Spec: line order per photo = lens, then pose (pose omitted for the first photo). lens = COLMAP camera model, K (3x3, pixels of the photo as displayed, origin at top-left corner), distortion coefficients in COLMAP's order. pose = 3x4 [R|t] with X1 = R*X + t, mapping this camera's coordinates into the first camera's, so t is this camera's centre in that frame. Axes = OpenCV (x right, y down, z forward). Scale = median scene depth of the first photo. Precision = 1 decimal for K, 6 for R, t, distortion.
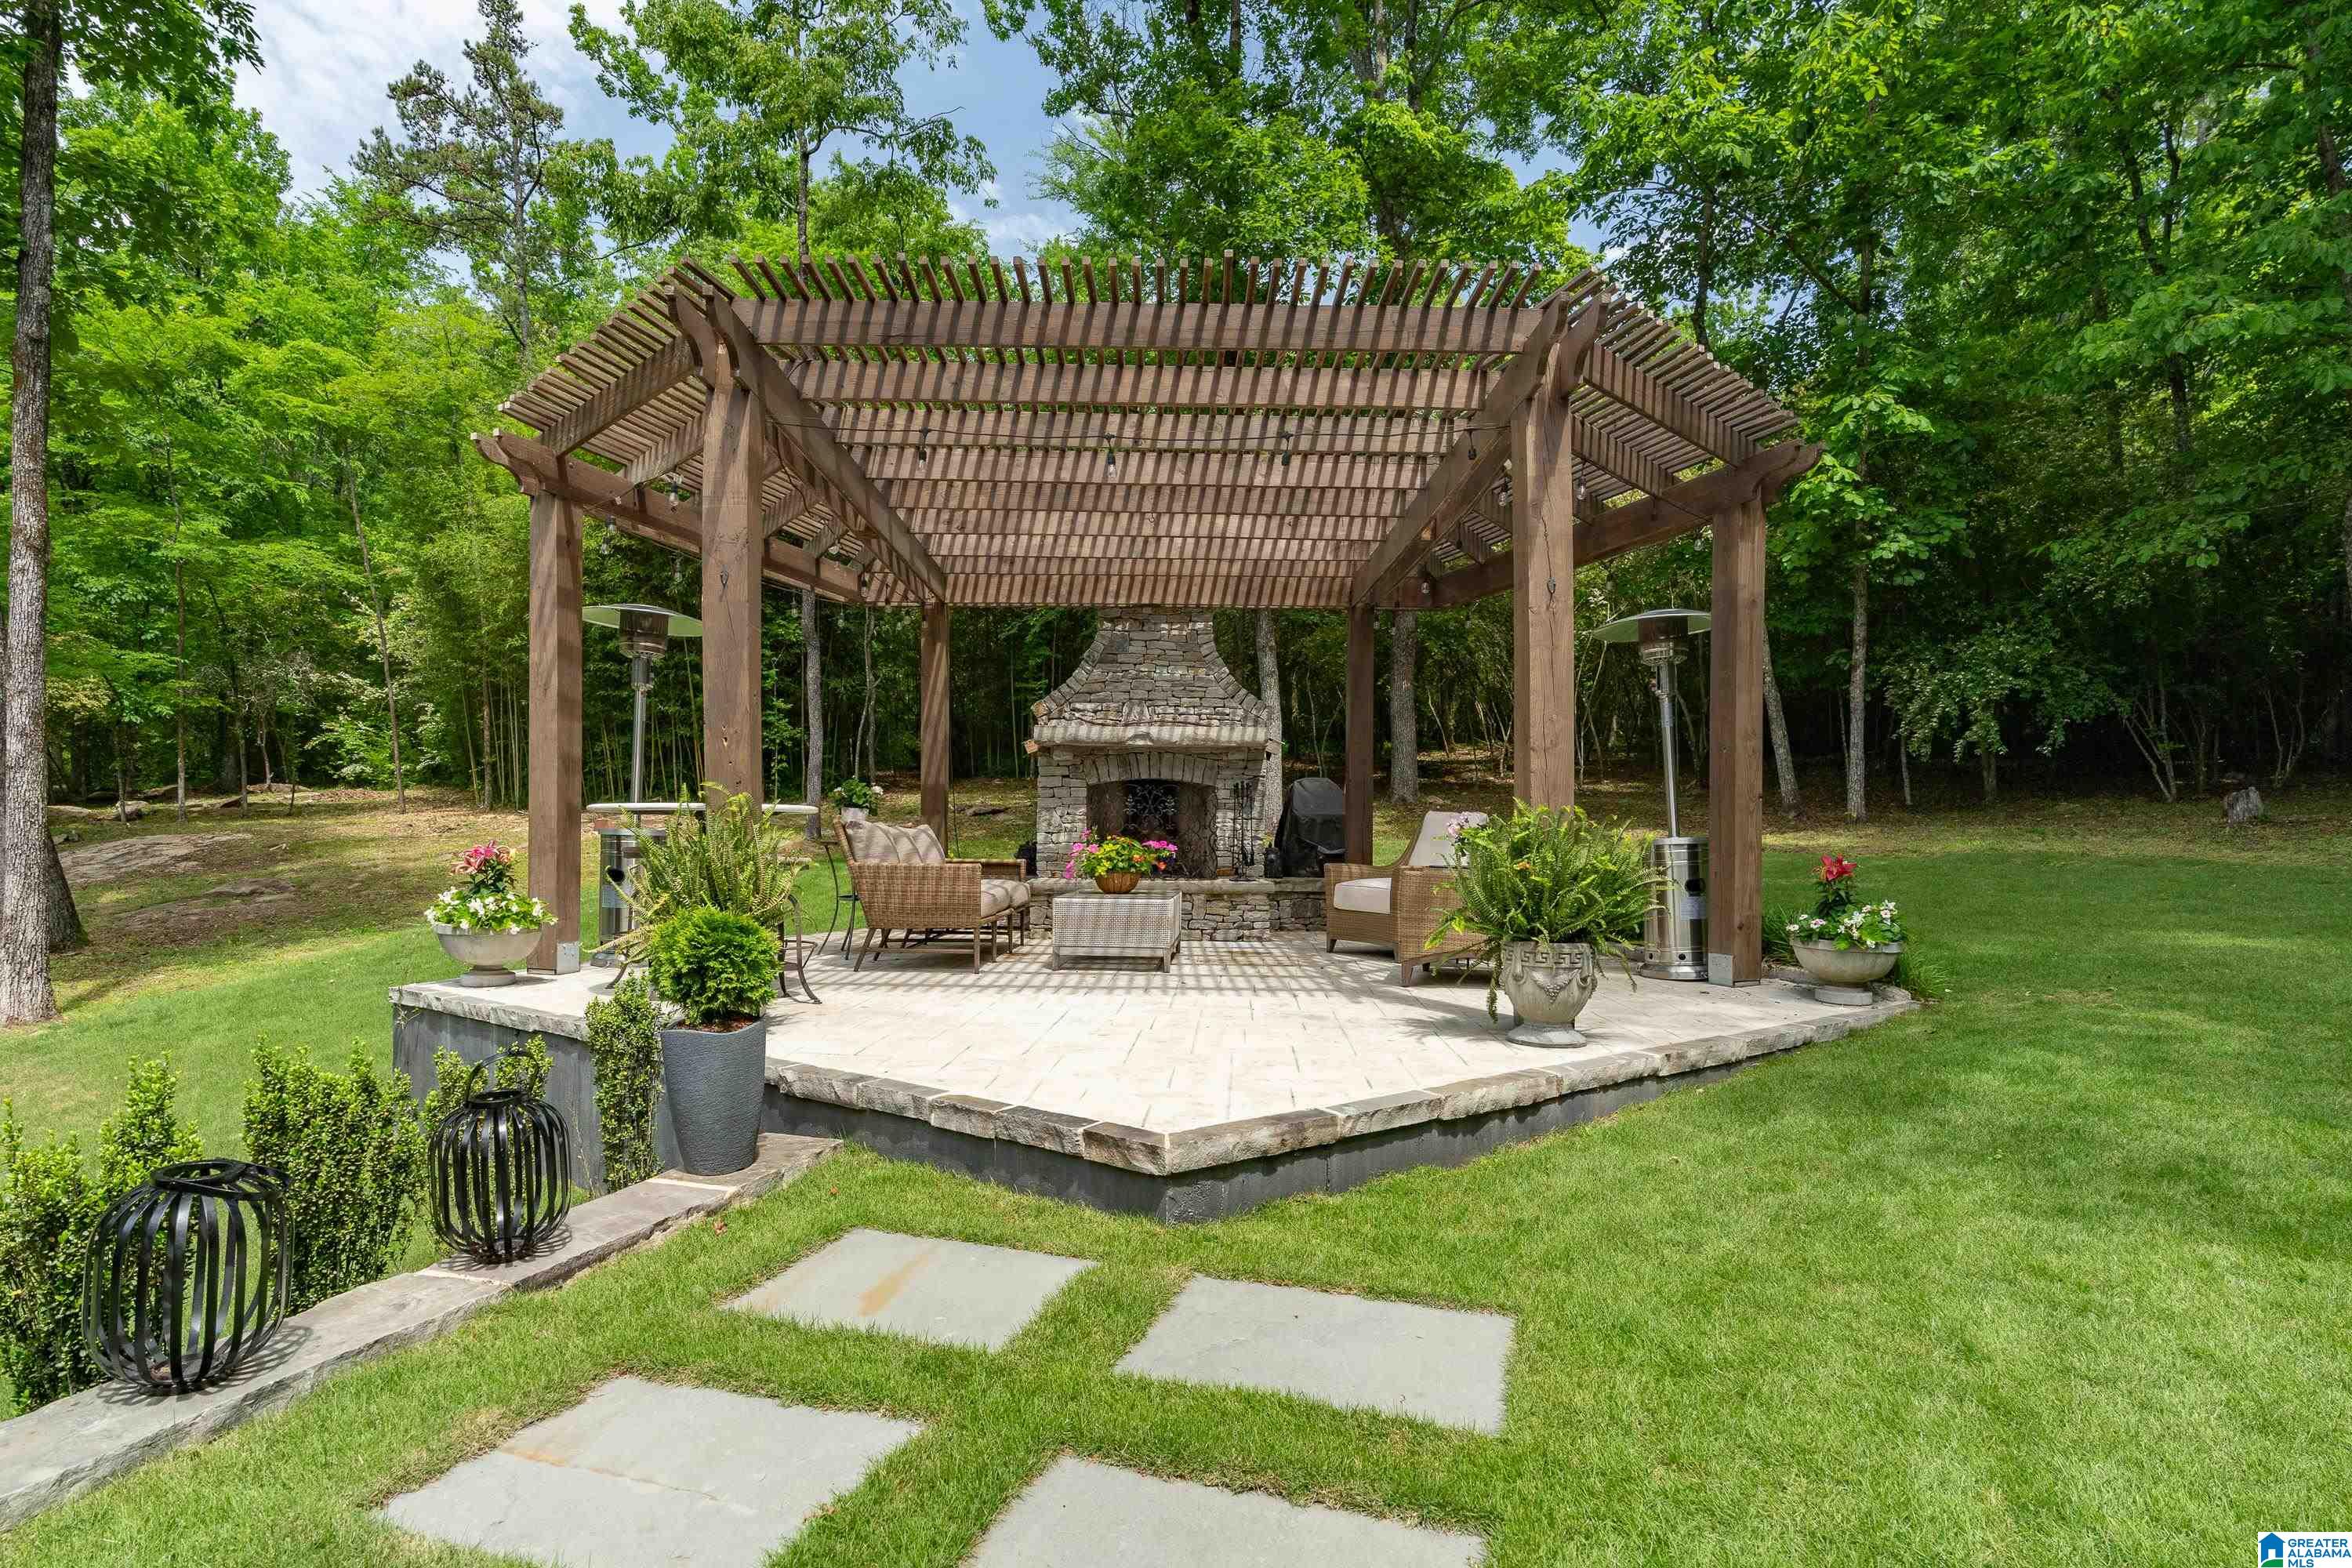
lens RADIAL K [[1162.8, 0, 1142.0], [0, 1162.8, 854.5], [0, 0, 1]] dist [-0.003412, -0.000550]
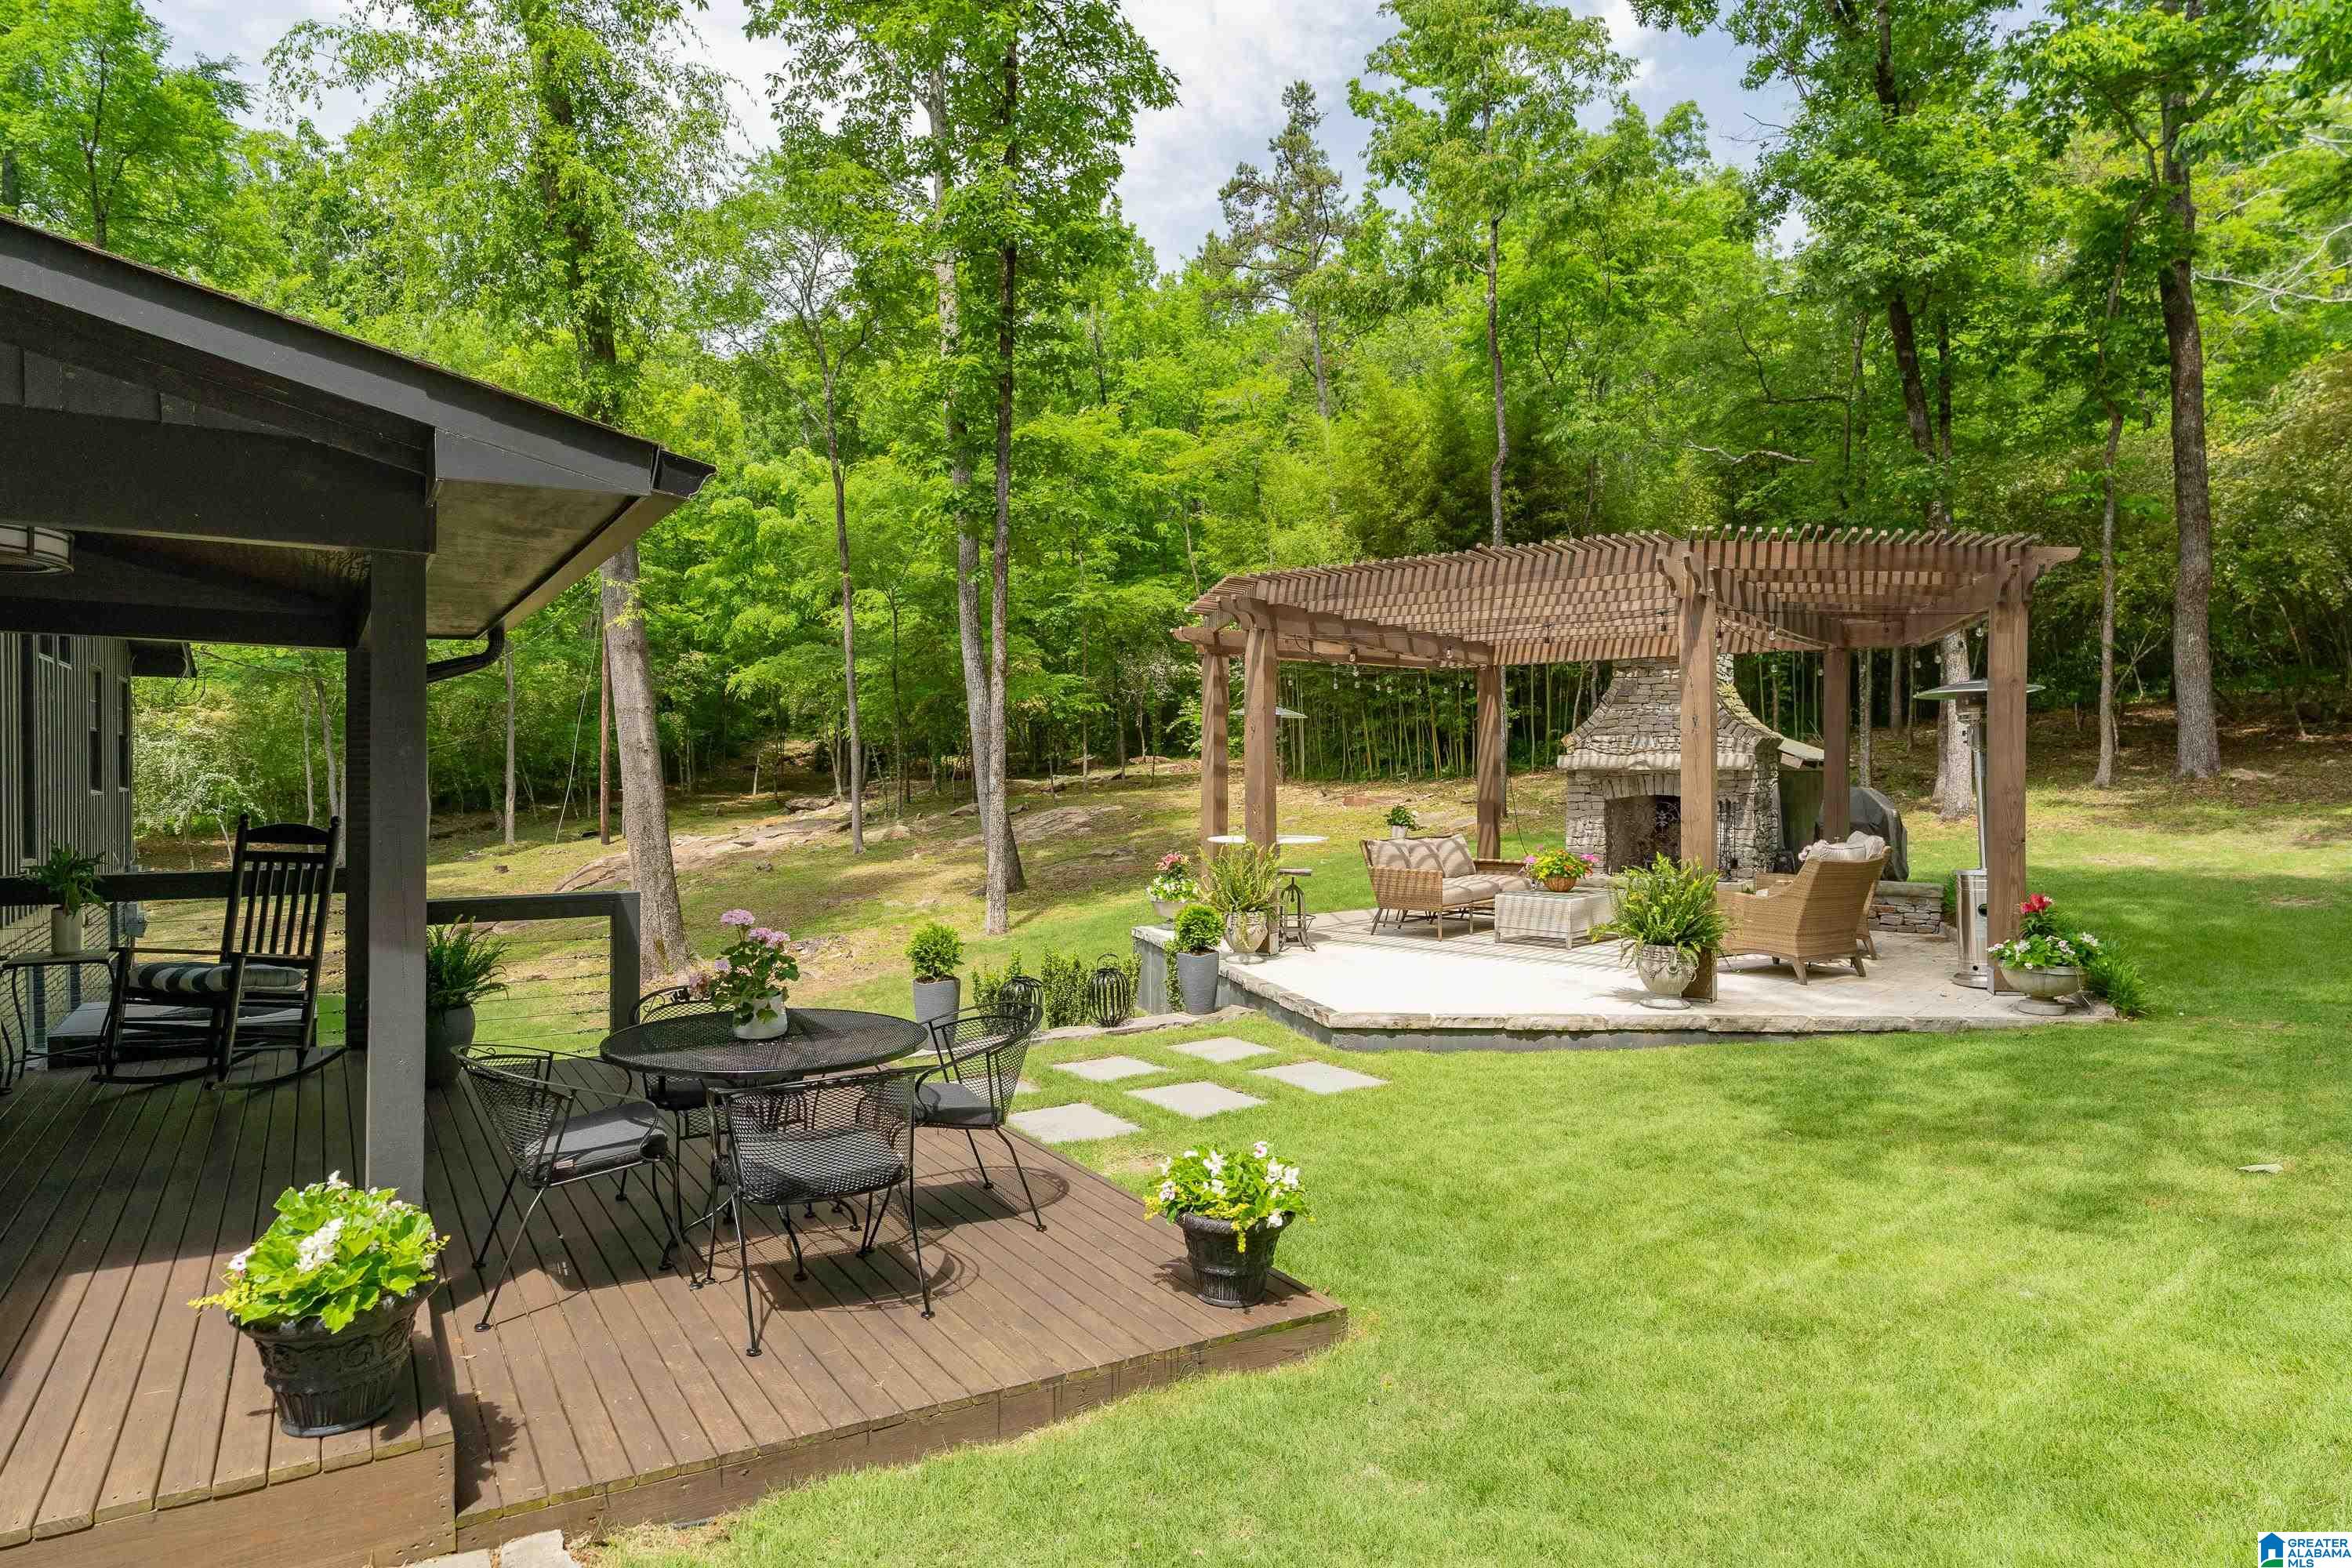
lens RADIAL K [[1355.6, 0, 1176.0], [0, 1355.6, 784.0], [0, 0, 1]] dist [-0.000202, -0.000174]
pose [[0.800177, -0.000999, -0.599763, 0.225771], [-0.002774, 0.999982, -0.005366, -0.033069], [0.599758, 0.005958, 0.800159, -0.224302]]
